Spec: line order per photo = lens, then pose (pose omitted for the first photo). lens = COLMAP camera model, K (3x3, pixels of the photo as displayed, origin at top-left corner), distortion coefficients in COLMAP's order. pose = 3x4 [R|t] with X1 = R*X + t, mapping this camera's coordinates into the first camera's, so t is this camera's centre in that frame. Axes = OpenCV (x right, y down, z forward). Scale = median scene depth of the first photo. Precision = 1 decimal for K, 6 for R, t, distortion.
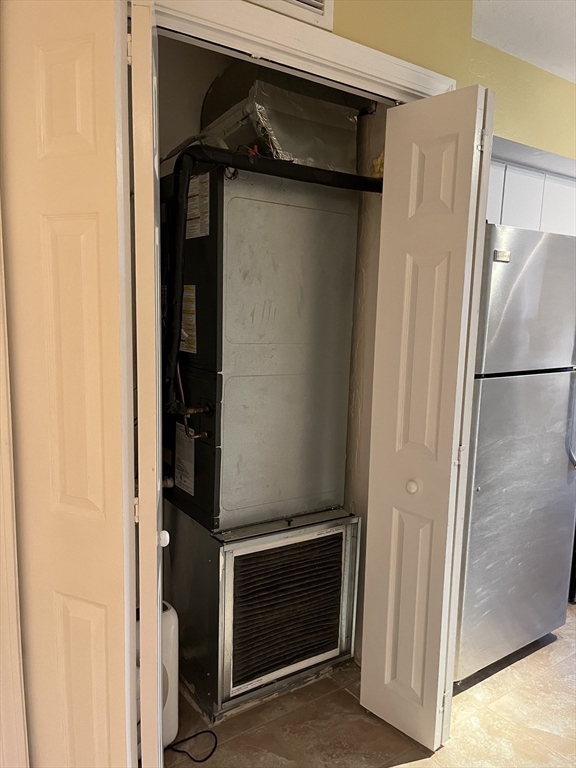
lens RADIAL K [[577.1, 0, 285.8], [0, 577.1, 391.6], [0, 0, 1]] dist [0.087643, -0.128633]
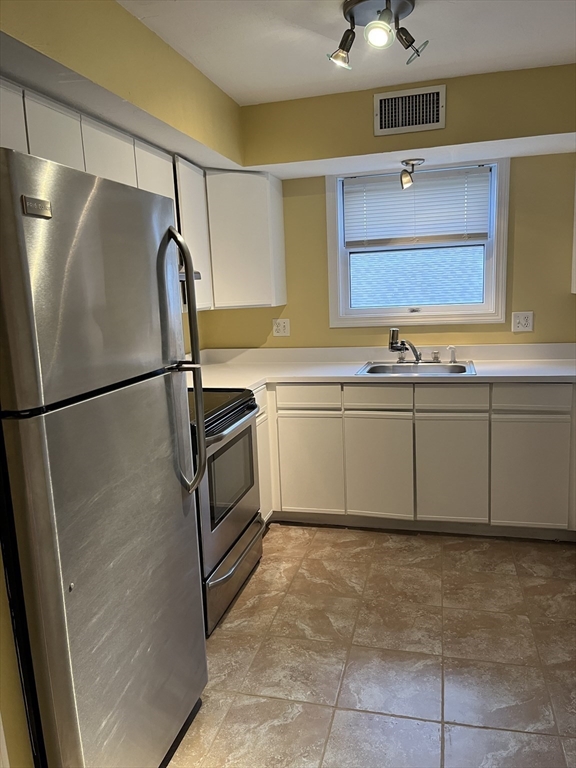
lens RADIAL K [[577.1, 0, 285.8], [0, 577.1, 391.6], [0, 0, 1]] dist [0.087643, -0.128633]
pose [[0.753300, -0.172202, 0.634733, 0.130972], [0.156400, 0.984331, 0.081432, -0.050028], [-0.638810, 0.037929, 0.768429, 0.338060]]
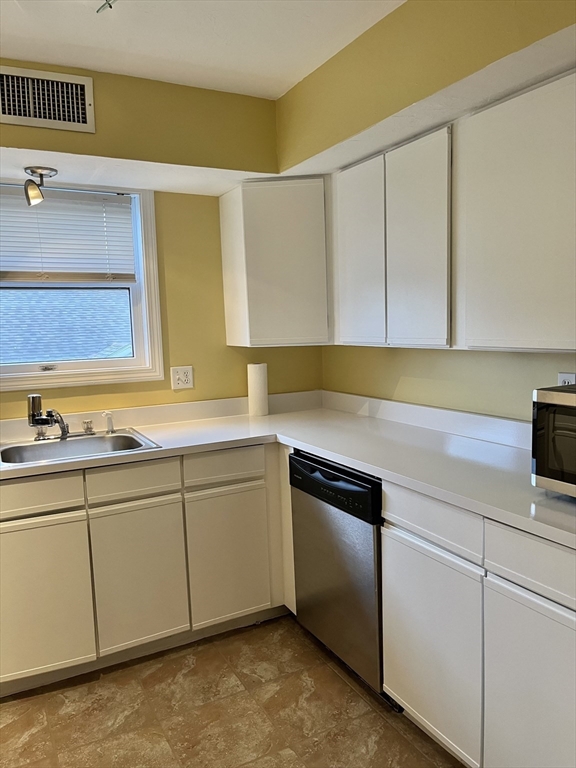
lens RADIAL K [[577.1, 0, 285.8], [0, 577.1, 391.6], [0, 0, 1]] dist [0.087643, -0.128633]
pose [[0.107640, -0.147726, 0.983153, 0.213450], [0.177130, 0.975927, 0.127247, -0.075041], [-0.978283, 0.160450, 0.131216, 0.506481]]
